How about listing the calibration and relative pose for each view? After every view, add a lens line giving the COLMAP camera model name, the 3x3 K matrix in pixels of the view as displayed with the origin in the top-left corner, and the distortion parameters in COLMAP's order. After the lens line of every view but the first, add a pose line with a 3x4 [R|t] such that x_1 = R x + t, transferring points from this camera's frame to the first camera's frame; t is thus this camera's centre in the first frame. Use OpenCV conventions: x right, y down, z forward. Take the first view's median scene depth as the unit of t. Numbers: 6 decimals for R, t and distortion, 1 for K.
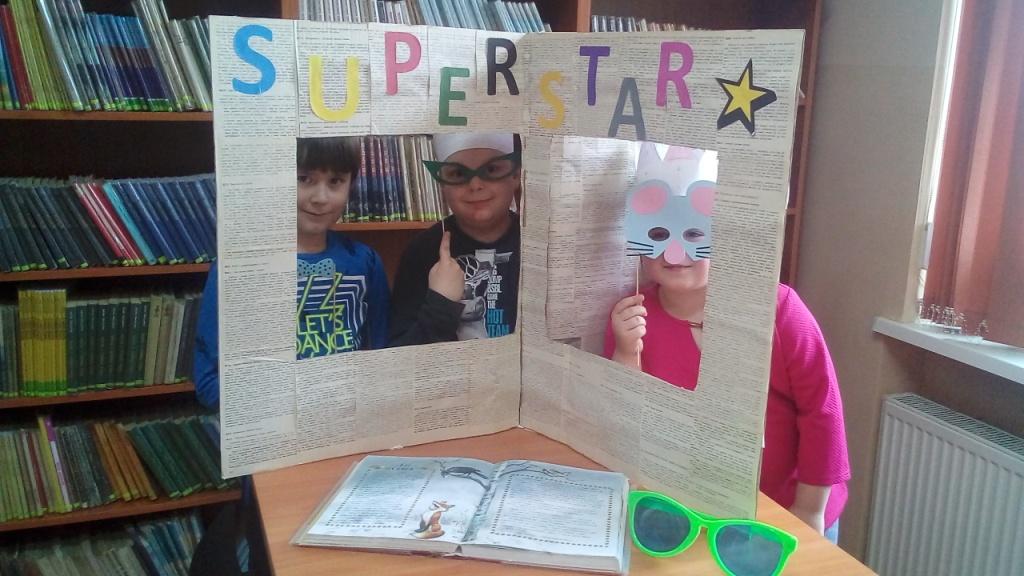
lens RADIAL K [[880.9, 0, 512.0], [0, 880.9, 288.0], [0, 0, 1]] dist [0.008330, -0.000393]
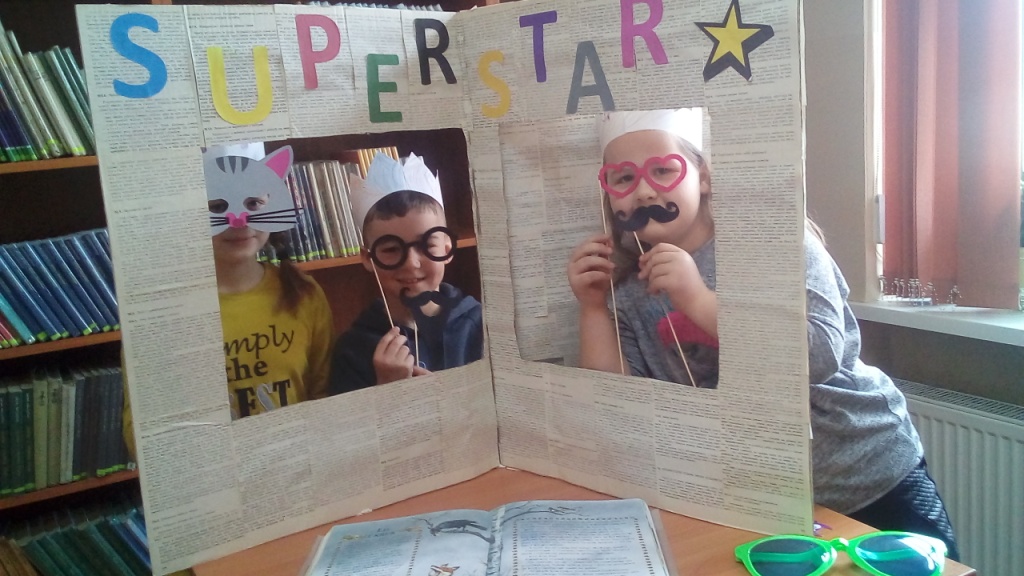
lens RADIAL K [[899.7, 0, 541.3], [0, 899.7, 286.8], [0, 0, 1]] dist [0.007858, -0.058888]
pose [[0.982819, -0.123467, 0.137199, -0.058413], [0.130473, 0.990507, -0.043272, 0.030128], [-0.130554, 0.060430, 0.989598, 0.128389]]
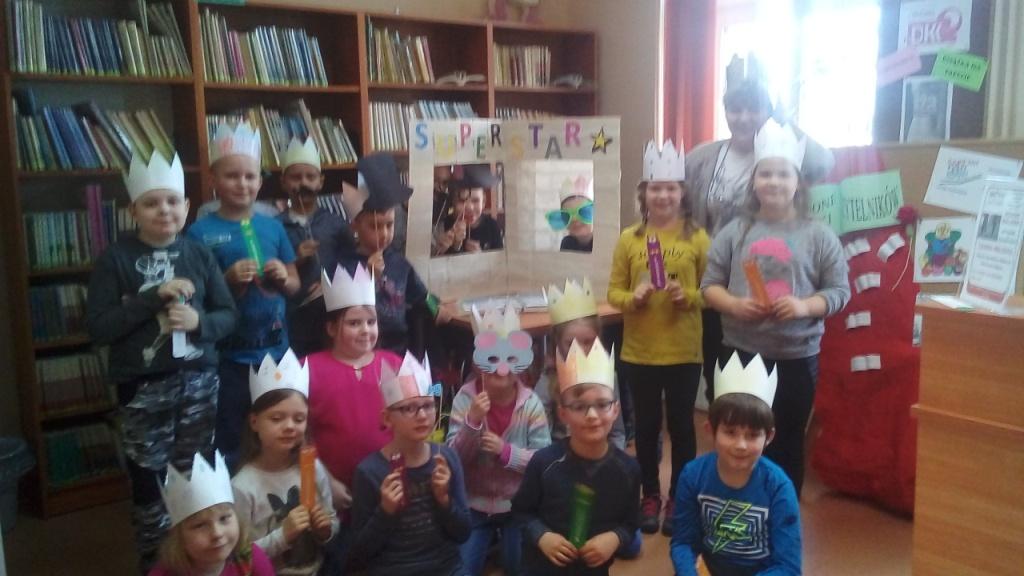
lens RADIAL K [[882.1, 0, 512.0], [0, 882.1, 288.0], [0, 0, 1]] dist [0.007510, 0.000260]
pose [[0.959993, -0.088763, 0.265584, -0.661510], [0.107433, 0.992601, -0.056589, 0.315722], [-0.258596, 0.082857, 0.962426, -1.336841]]
